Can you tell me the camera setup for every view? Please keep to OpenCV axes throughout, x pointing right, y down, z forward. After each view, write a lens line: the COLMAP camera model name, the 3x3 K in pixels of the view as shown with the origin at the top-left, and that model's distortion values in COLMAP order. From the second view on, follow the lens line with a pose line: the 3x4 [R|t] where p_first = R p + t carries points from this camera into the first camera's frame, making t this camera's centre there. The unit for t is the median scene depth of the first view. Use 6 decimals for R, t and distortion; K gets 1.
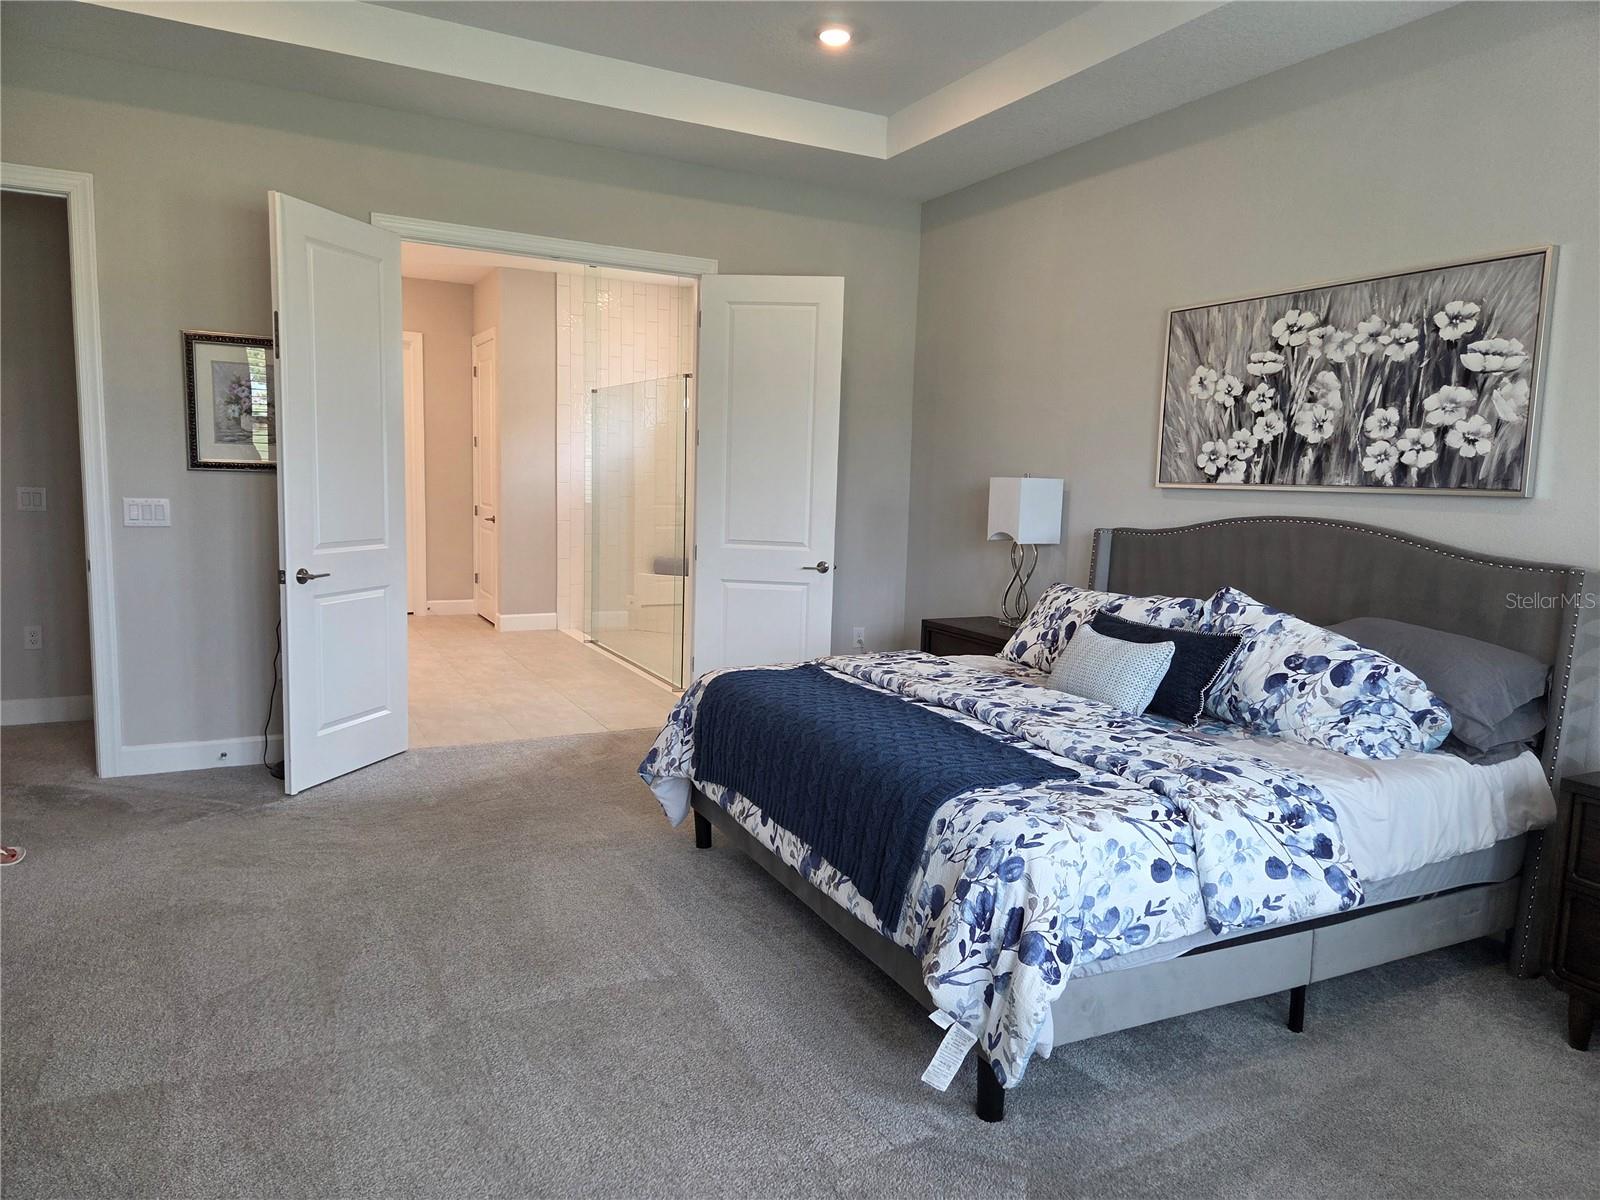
lens RADIAL K [[1073.5, 0, 796.4], [0, 1073.5, 584.8], [0, 0, 1]] dist [0.074008, -0.062288]
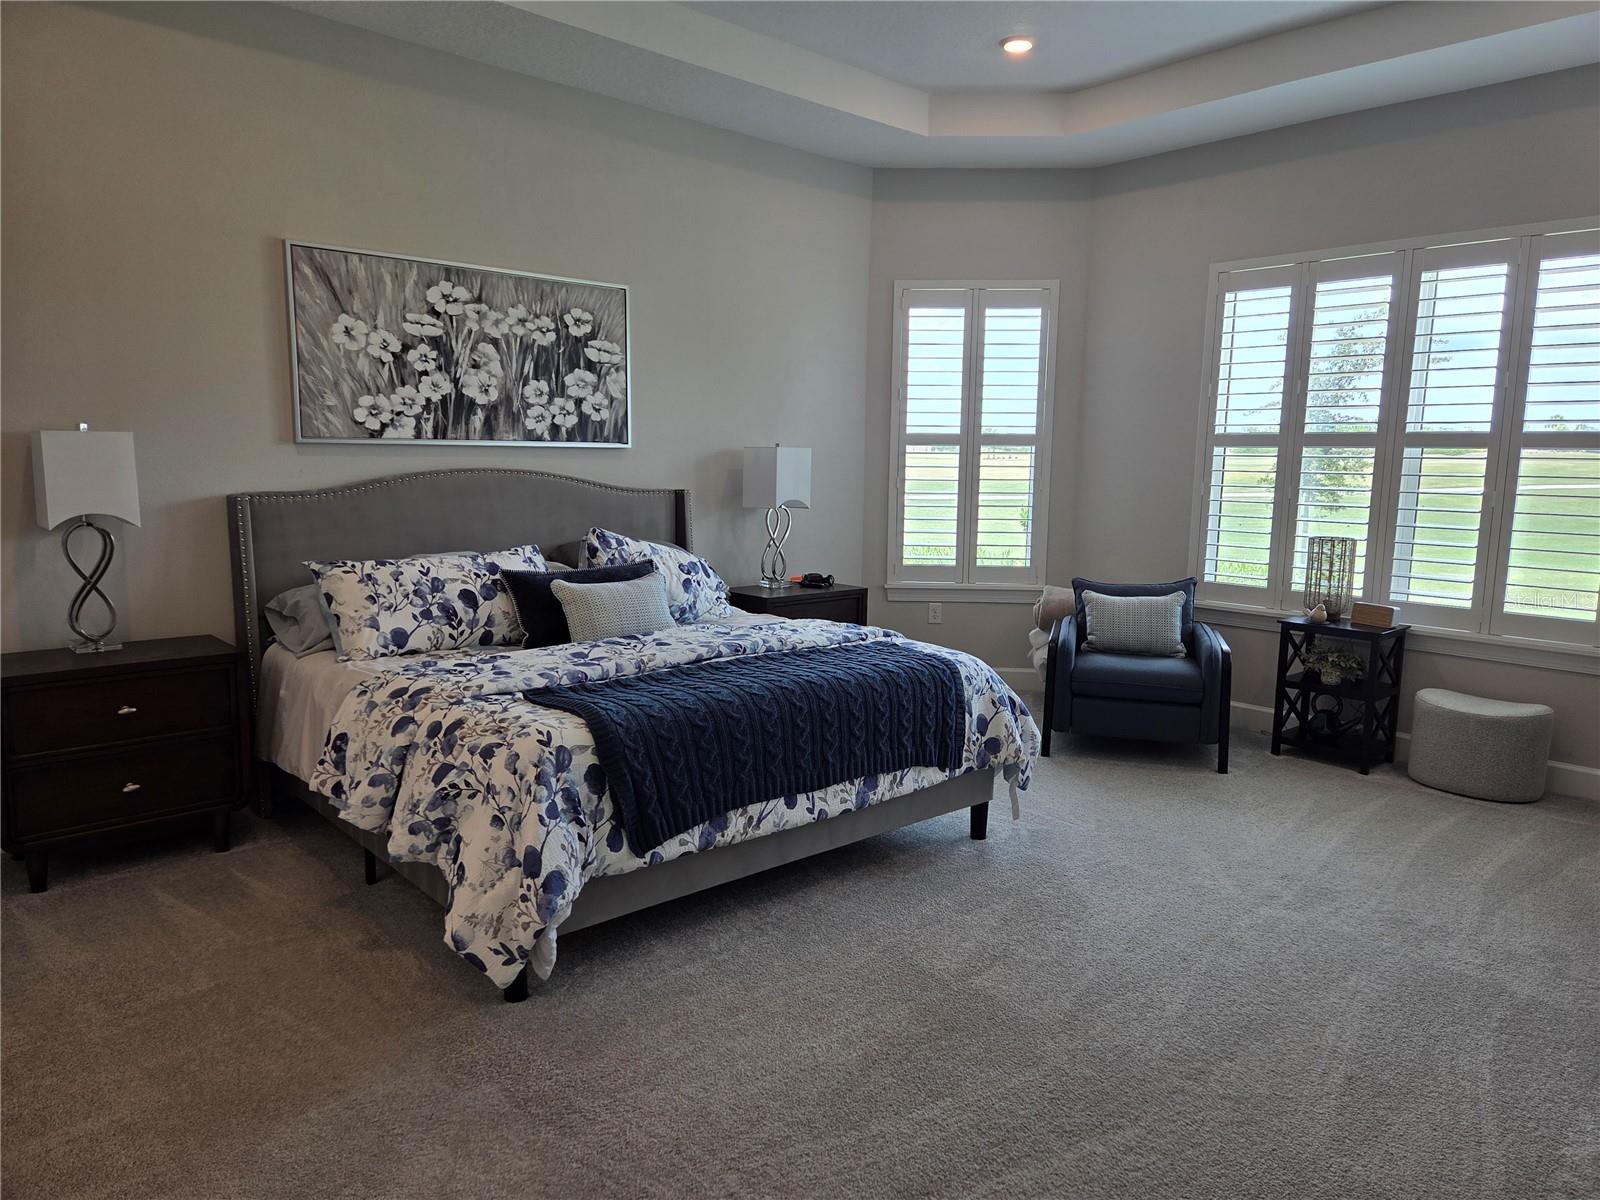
lens RADIAL K [[1073.5, 0, 828.4], [0, 1073.5, 577.9], [0, 0, 1]] dist [0.074008, -0.062288]
pose [[-0.277431, -0.149107, 0.949104, -0.753239], [0.074808, 0.981531, 0.176069, -0.122647], [-0.957829, 0.119848, -0.261153, 0.960310]]
